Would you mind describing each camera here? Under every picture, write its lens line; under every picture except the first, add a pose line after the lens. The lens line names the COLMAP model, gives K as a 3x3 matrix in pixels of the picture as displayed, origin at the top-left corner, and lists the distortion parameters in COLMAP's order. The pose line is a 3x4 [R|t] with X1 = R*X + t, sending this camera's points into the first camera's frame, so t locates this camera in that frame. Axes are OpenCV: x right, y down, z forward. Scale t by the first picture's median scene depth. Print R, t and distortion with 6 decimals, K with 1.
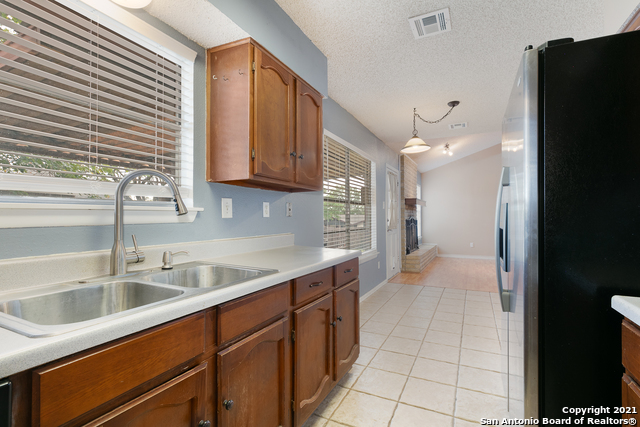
lens RADIAL K [[304.2, 0, 336.9], [0, 304.2, 216.0], [0, 0, 1]] dist [0.006908, 0.000123]
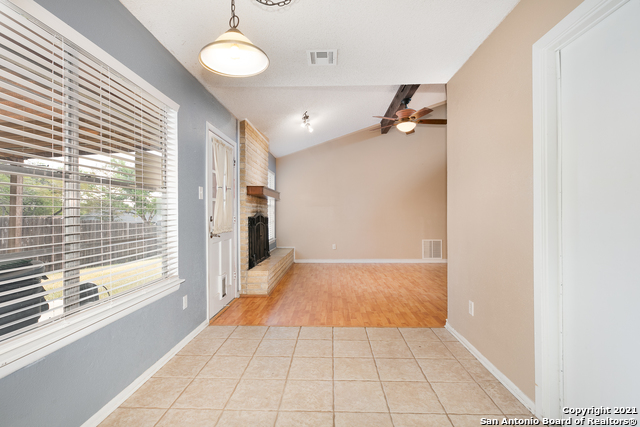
lens RADIAL K [[304.2, 0, 320.6], [0, 304.2, 213.3], [0, 0, 1]] dist [0.006908, 0.000123]
pose [[0.924967, 0.001923, 0.380043, 0.112258], [-0.003413, 0.999989, 0.003246, 0.000649], [-0.380032, -0.004300, 0.924963, 0.297954]]
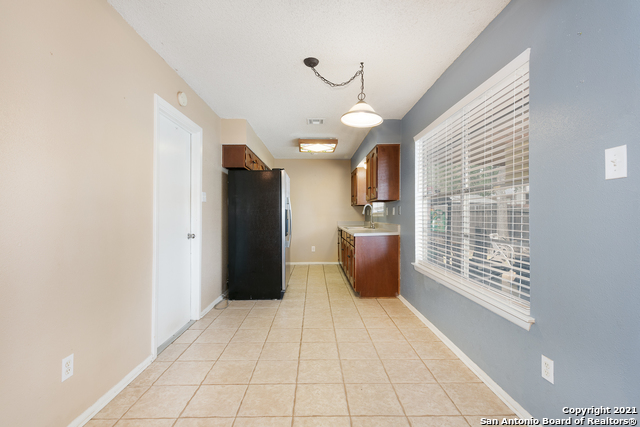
lens RADIAL K [[304.2, 0, 319.6], [0, 304.2, 213.3], [0, 0, 1]] dist [0.006908, 0.000123]
pose [[-0.903606, 0.000901, -0.428364, 0.355018], [0.005000, 0.999952, -0.008444, 0.003079], [0.428336, -0.009772, -0.903567, 0.874027]]
